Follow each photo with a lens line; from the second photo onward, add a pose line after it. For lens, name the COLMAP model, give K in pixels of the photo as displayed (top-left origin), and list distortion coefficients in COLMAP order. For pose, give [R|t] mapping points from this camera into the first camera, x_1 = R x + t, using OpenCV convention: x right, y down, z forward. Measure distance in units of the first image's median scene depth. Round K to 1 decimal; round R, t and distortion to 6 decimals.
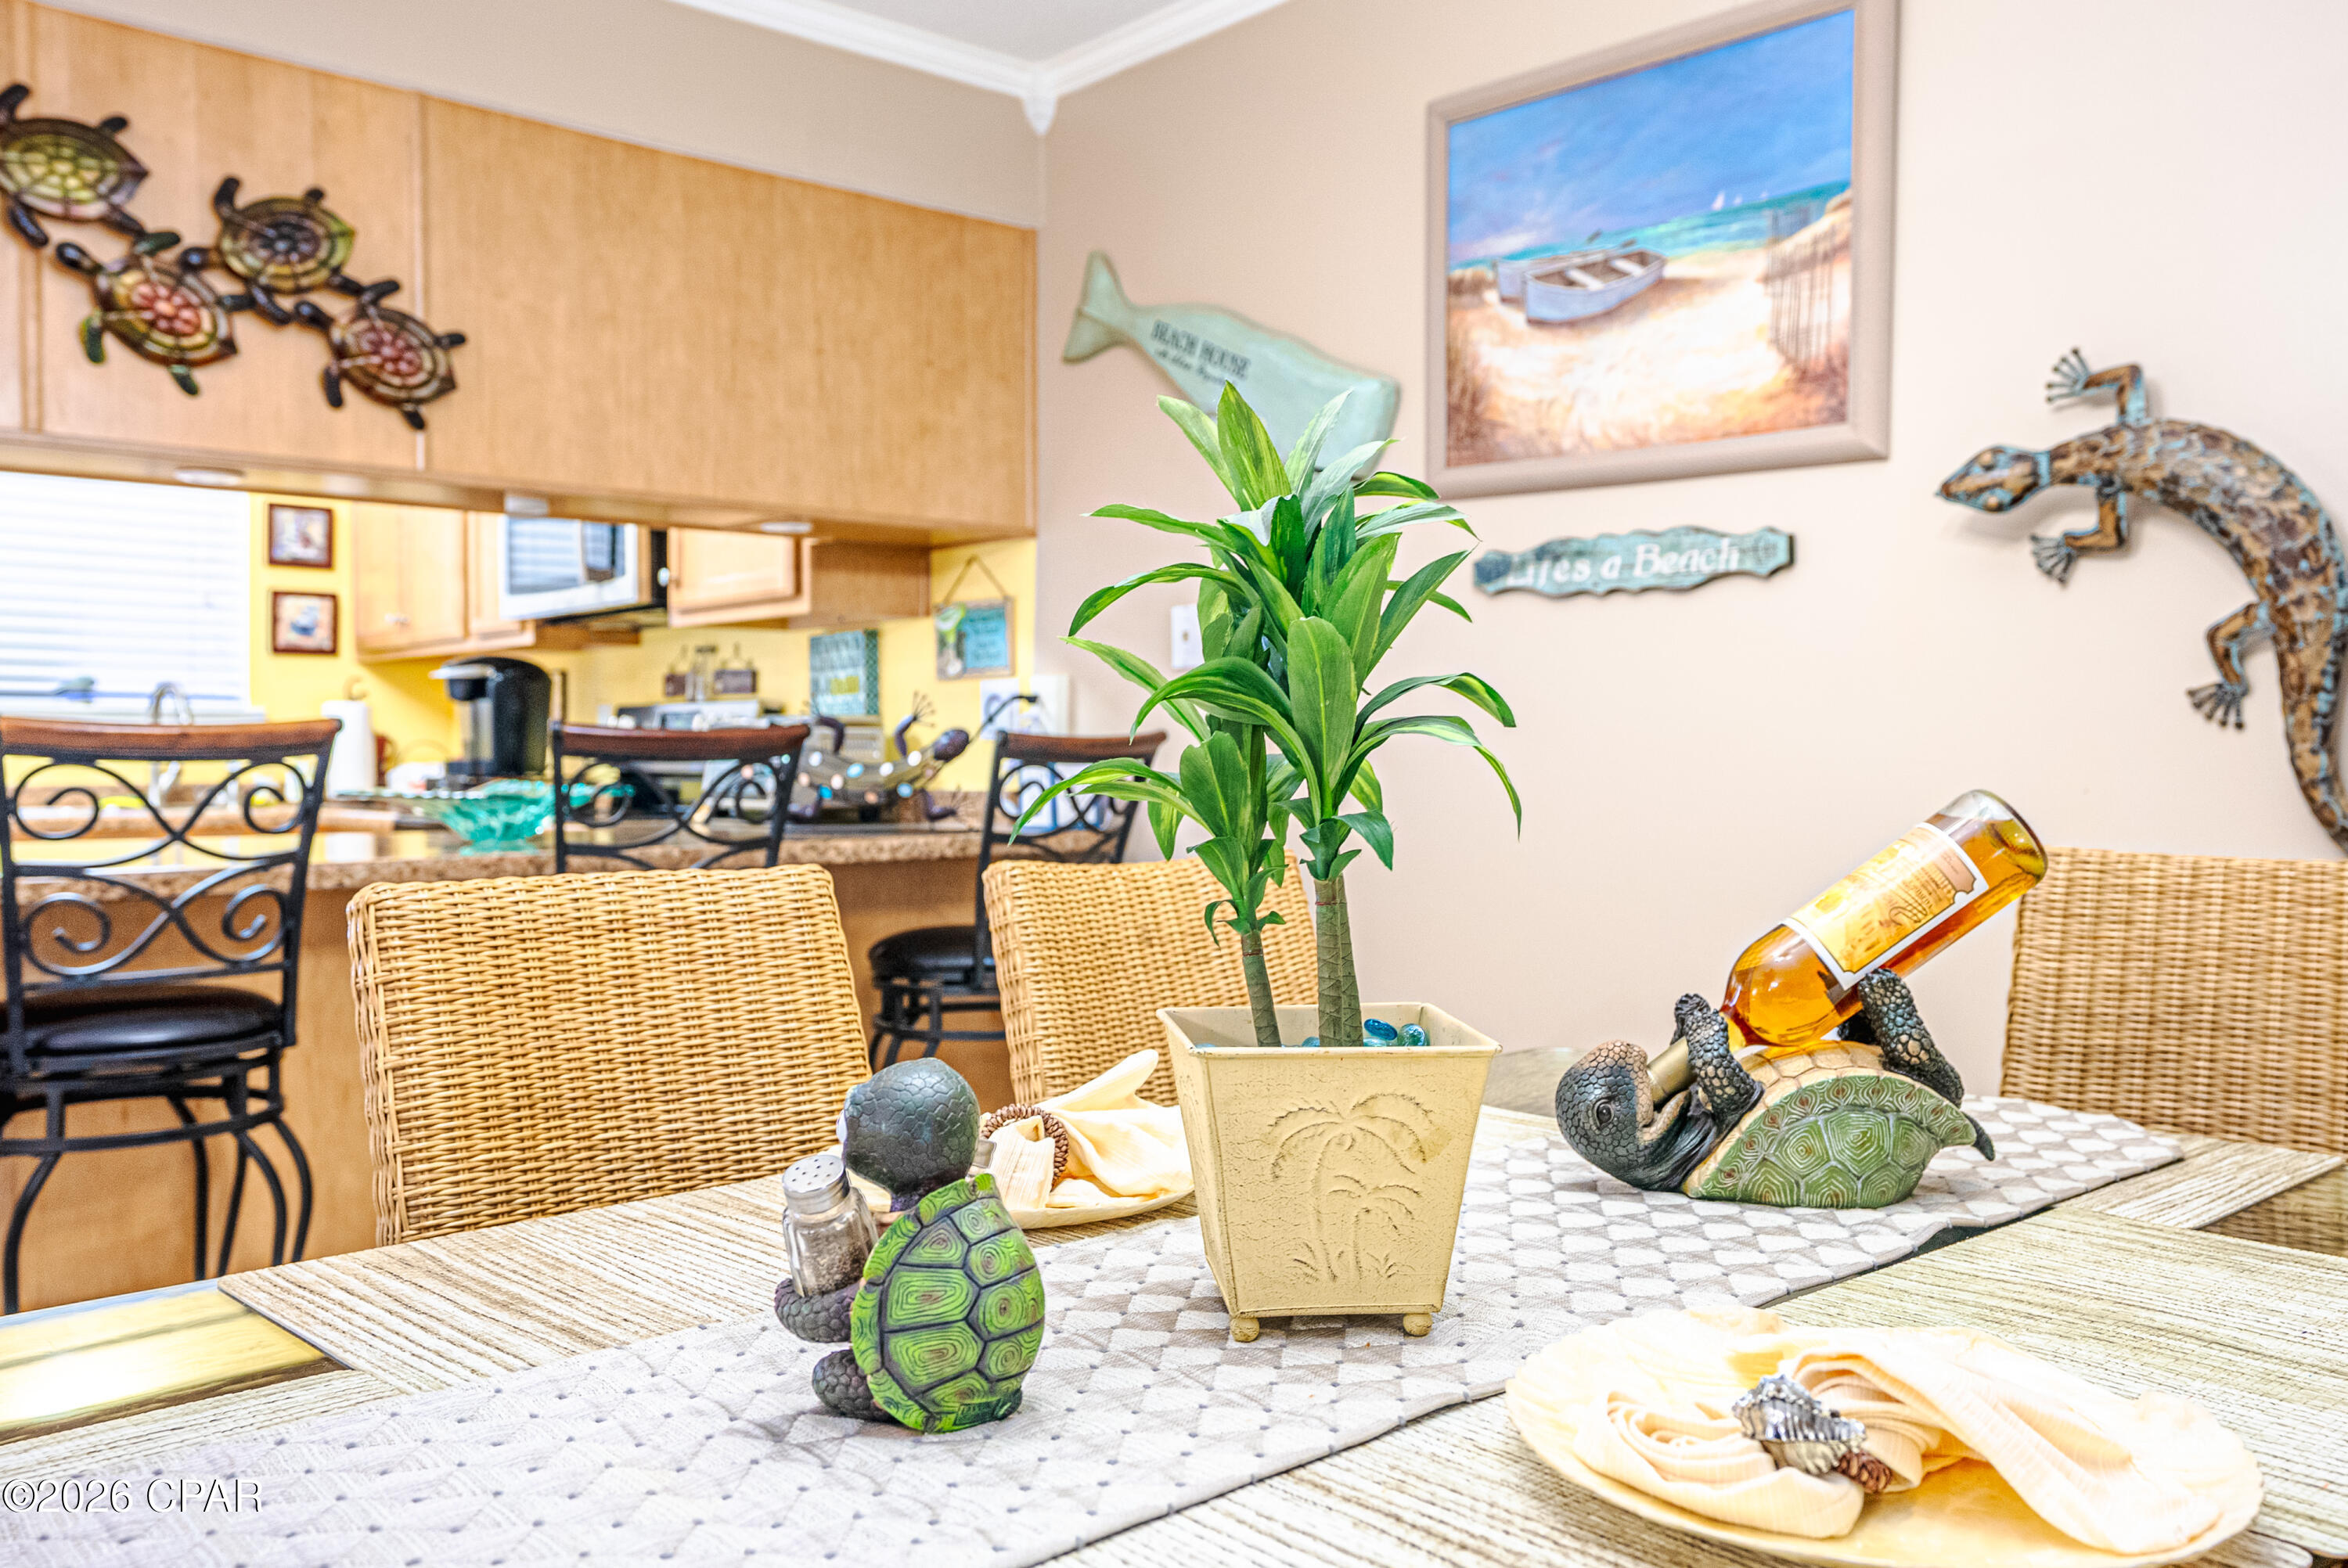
lens RADIAL K [[1892.2, 0, 1164.5], [0, 1892.2, 732.4], [0, 0, 1]] dist [-0.007127, 0.092122]
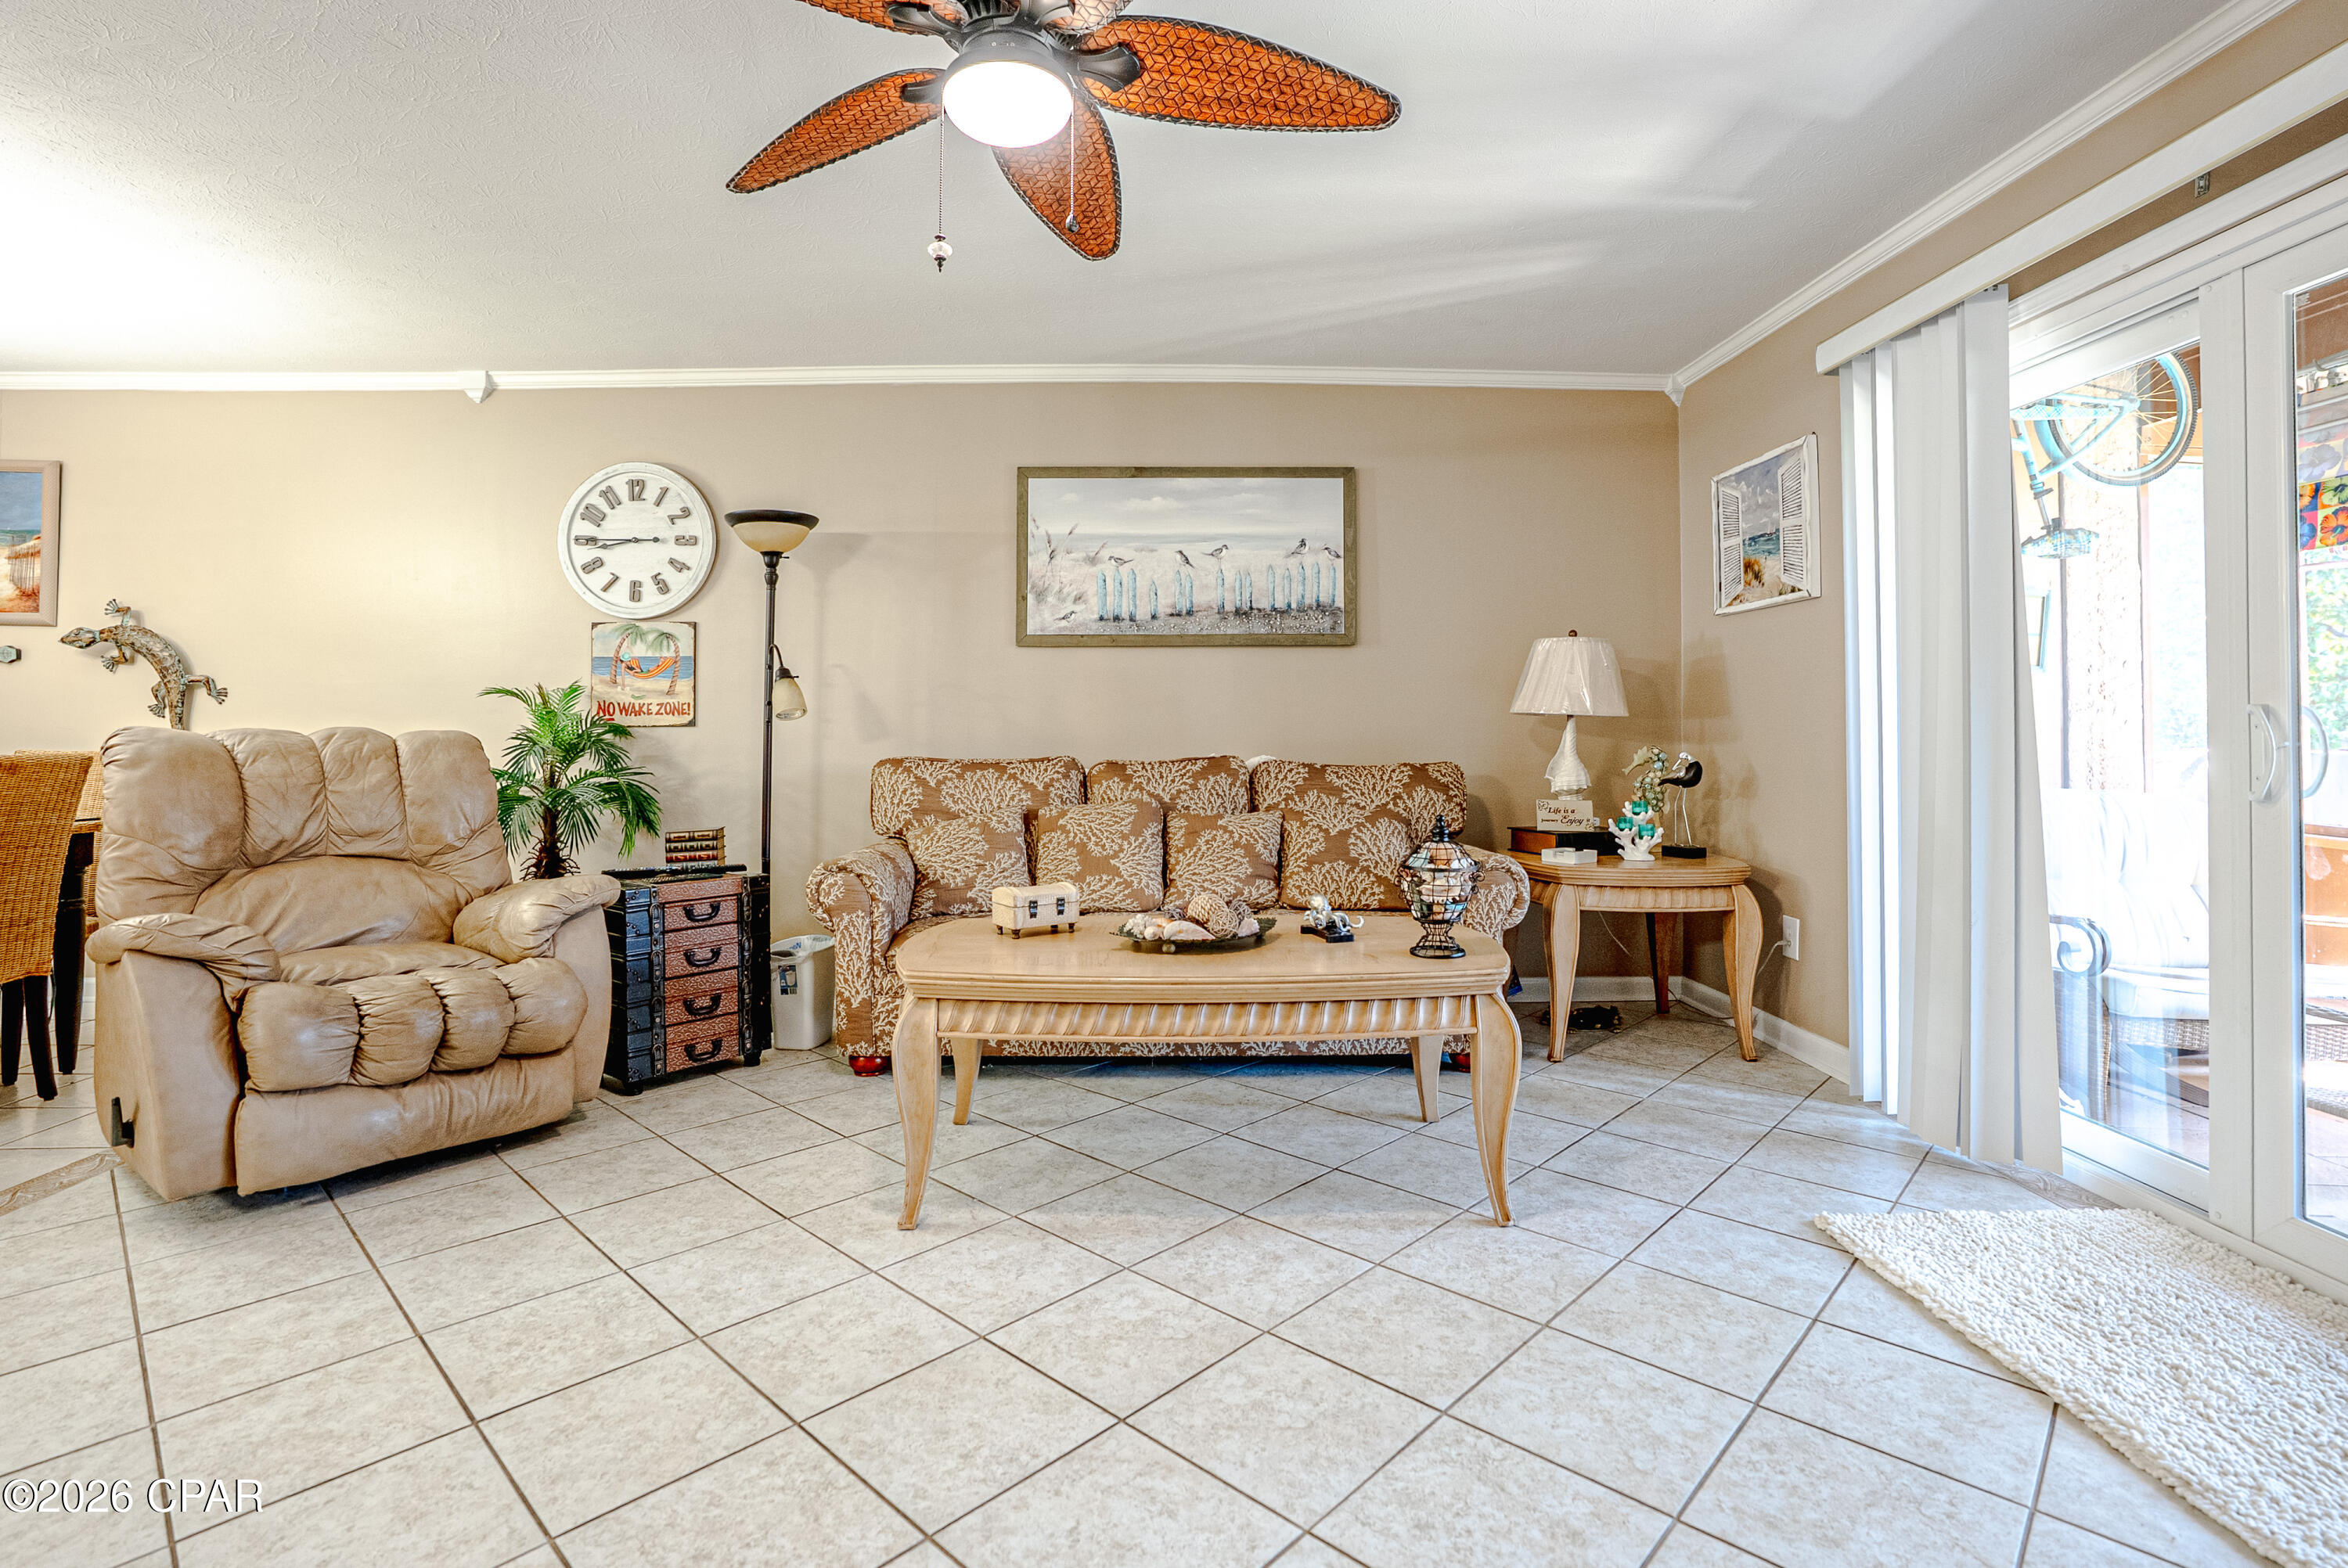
lens RADIAL K [[1104.8, 0, 1145.3], [0, 1104.8, 719.3], [0, 0, 1]] dist [-0.080421, 0.038020]
pose [[0.656781, 0.003424, 0.754074, 0.203467], [0.002734, 0.999972, -0.006922, 0.016414], [-0.754076, 0.006607, 0.656754, -1.130485]]
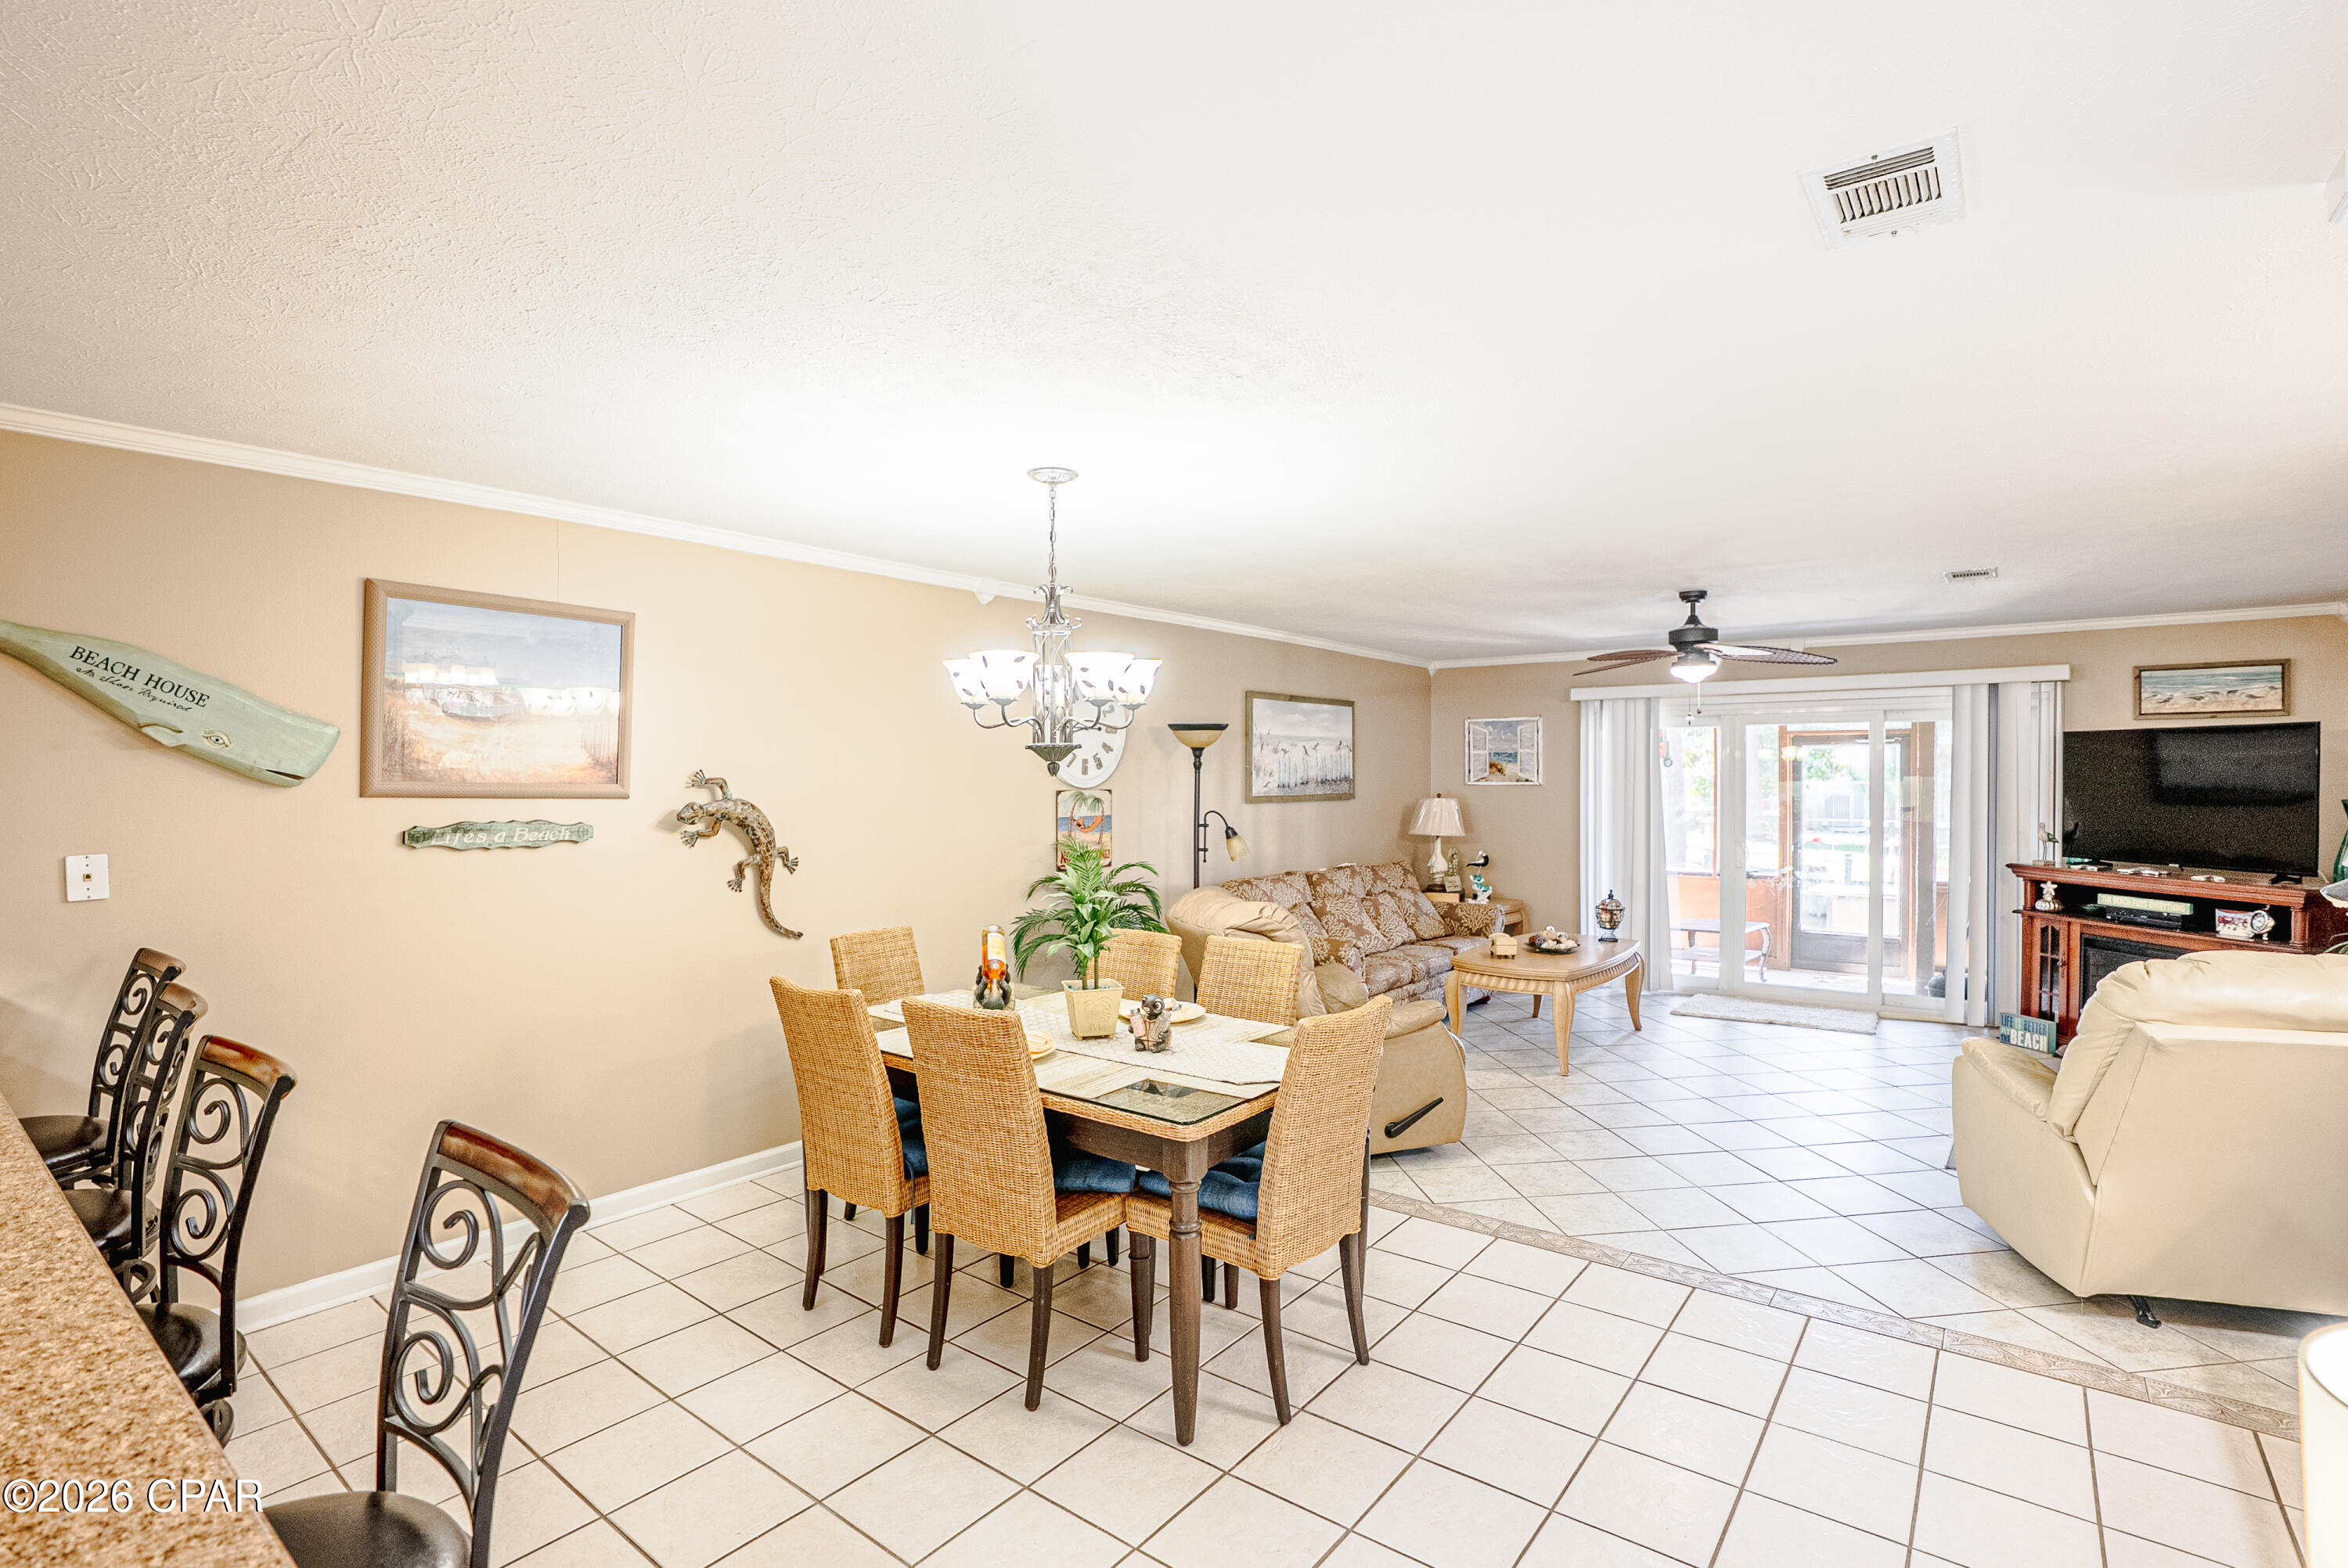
lens RADIAL K [[1098.9, 0, 1172.8], [0, 1098.9, 784.4], [0, 0, 1]] dist [-0.061050, 0.025593]
pose [[-0.162825, -0.010293, 0.986601, -1.007690], [0.000723, 0.999944, 0.010551, -0.146552], [-0.986655, 0.002432, -0.162809, 0.404148]]
